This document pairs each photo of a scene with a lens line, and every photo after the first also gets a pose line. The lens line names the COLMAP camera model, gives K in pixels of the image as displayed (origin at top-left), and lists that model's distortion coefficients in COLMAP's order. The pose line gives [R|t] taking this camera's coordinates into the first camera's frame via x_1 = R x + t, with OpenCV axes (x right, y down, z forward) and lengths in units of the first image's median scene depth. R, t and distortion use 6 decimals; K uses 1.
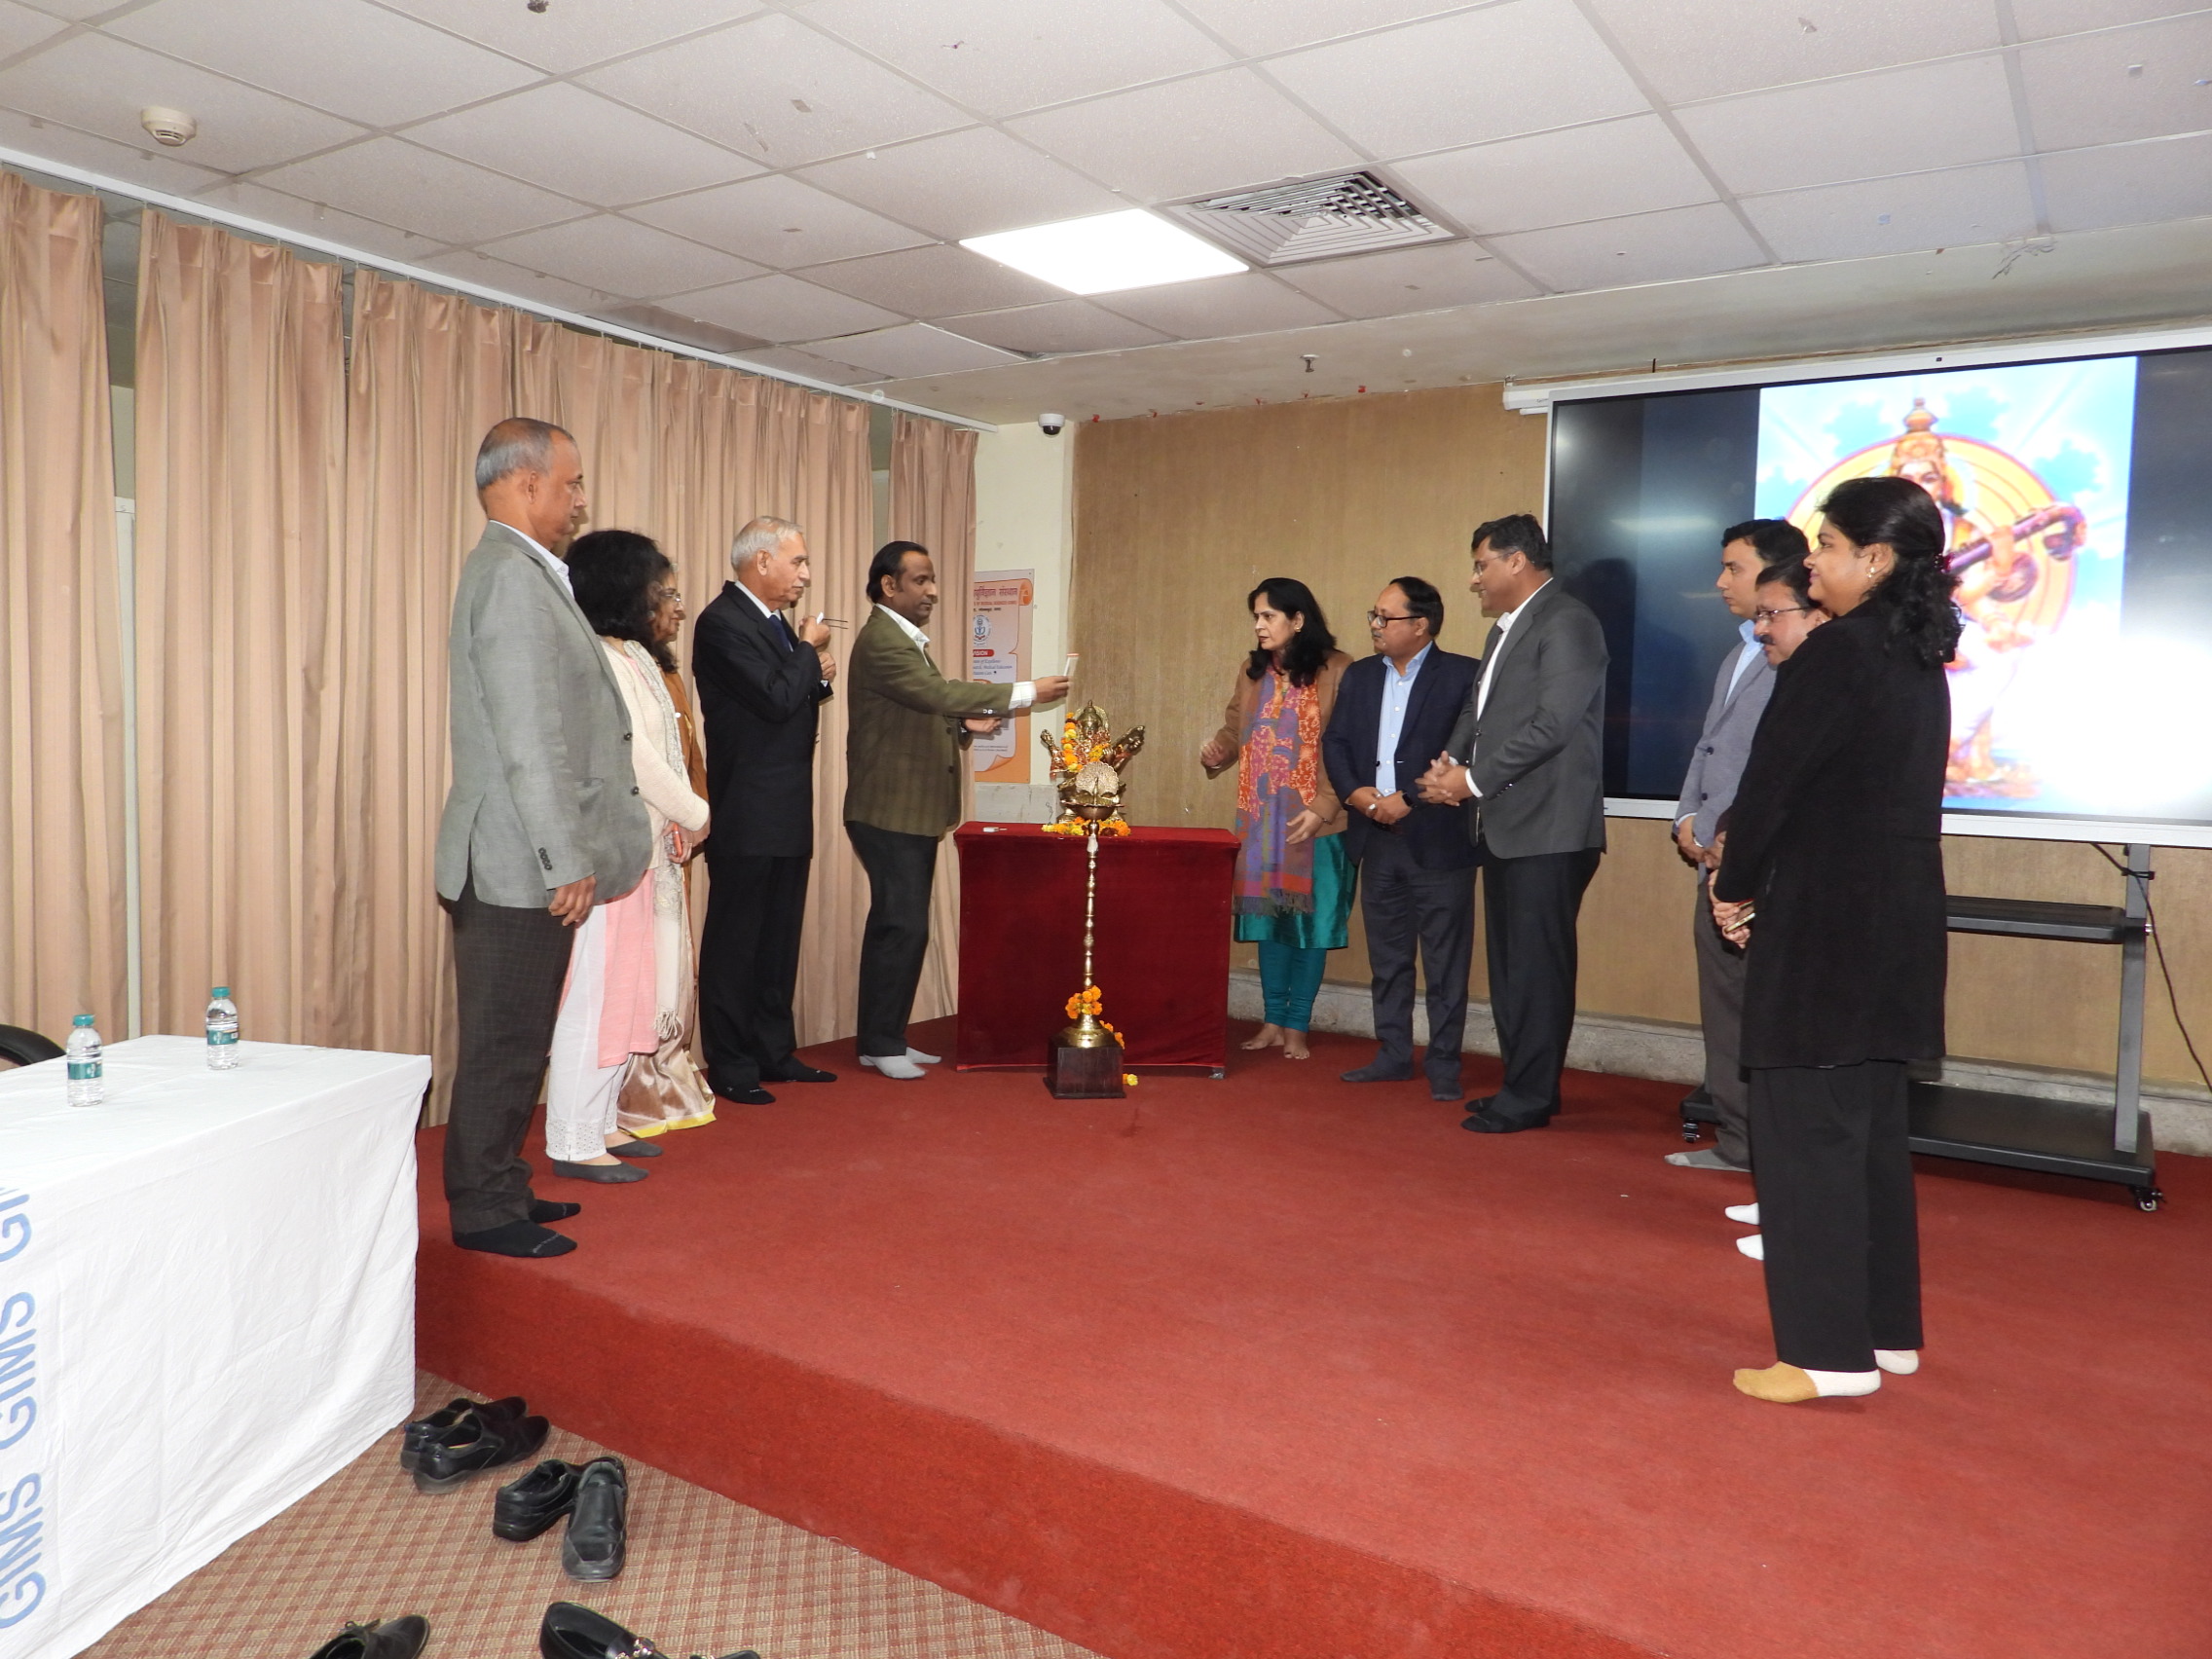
lens RADIAL K [[1587.7, 0, 1106.0], [0, 1587.7, 829.5], [0, 0, 1]] dist [-0.015509, 0.007937]
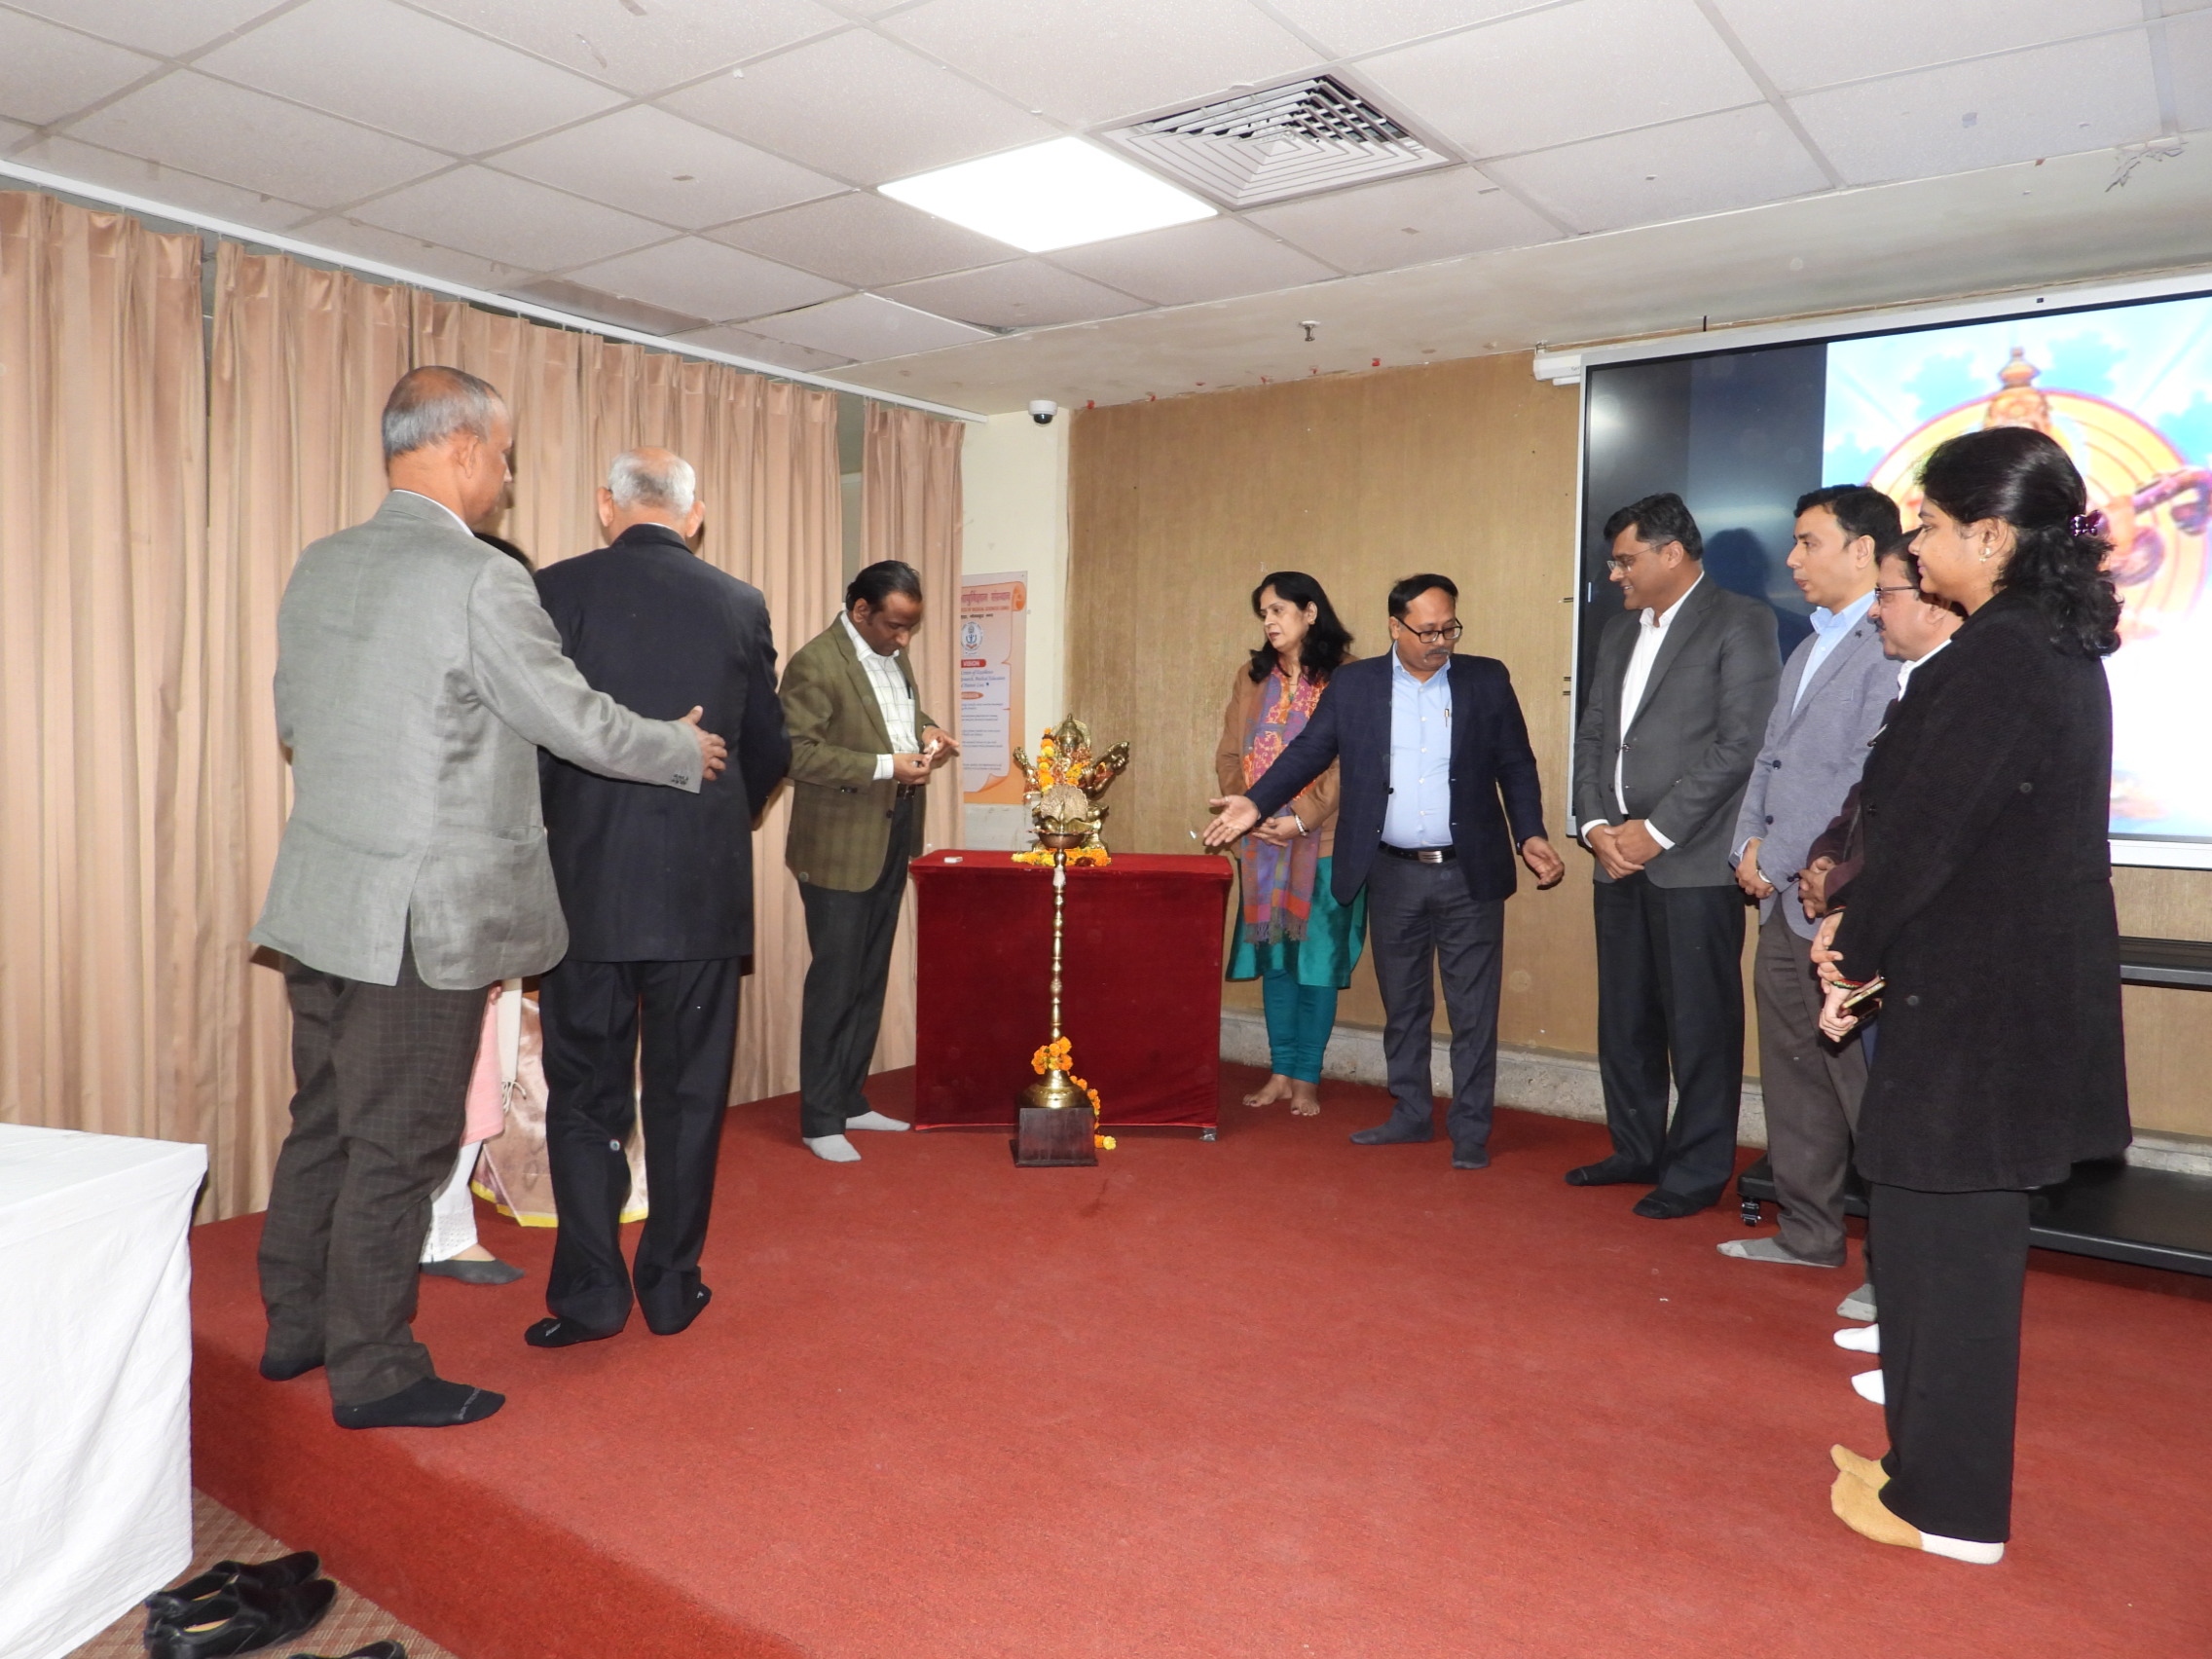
lens RADIAL K [[1587.7, 0, 1106.0], [0, 1587.7, 829.5], [0, 0, 1]] dist [-0.015509, 0.007937]
pose [[0.998614, -0.006726, -0.052203, 0.068255], [0.006319, 0.999948, -0.007968, -0.010682], [0.052254, 0.007627, 0.998605, 0.129159]]
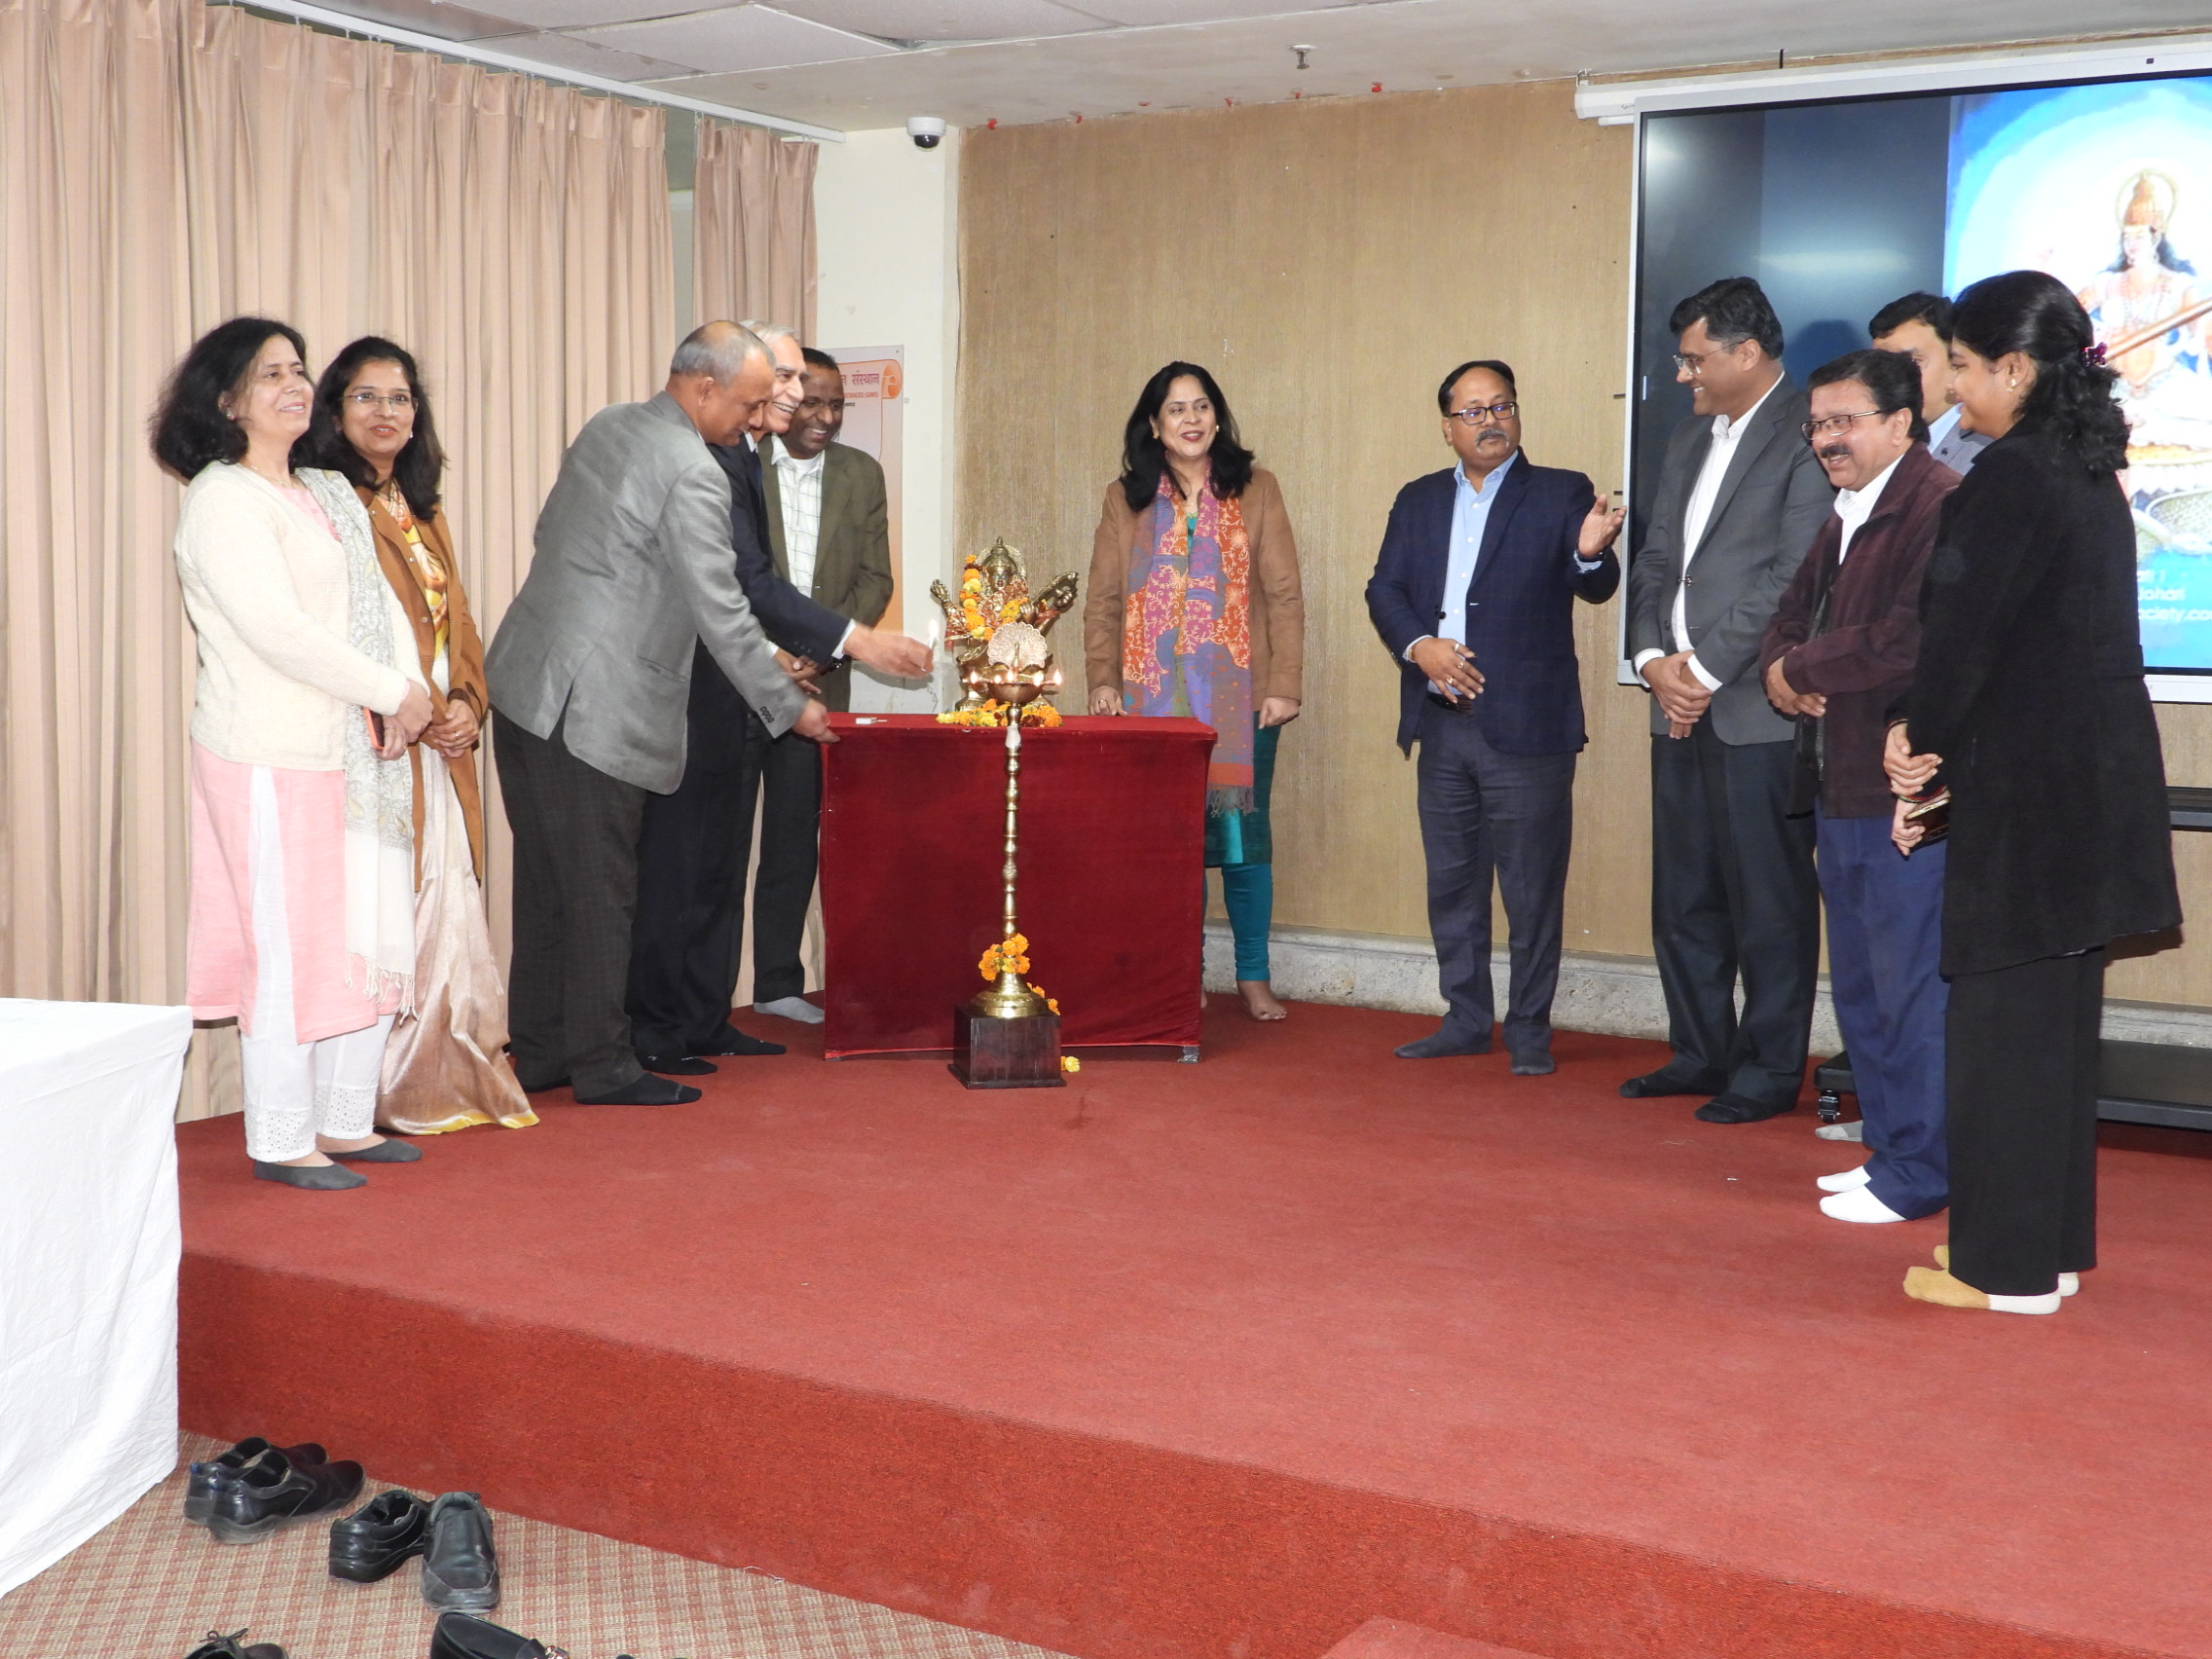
lens RADIAL K [[2670.9, 0, 1106.0], [0, 2670.9, 829.5], [0, 0, 1]] dist [0.003419, -0.001425]
pose [[0.998409, -0.017900, 0.053464, -0.034197], [0.016405, 0.999466, 0.028275, 0.018946], [-0.053942, -0.027353, 0.998169, -0.228579]]
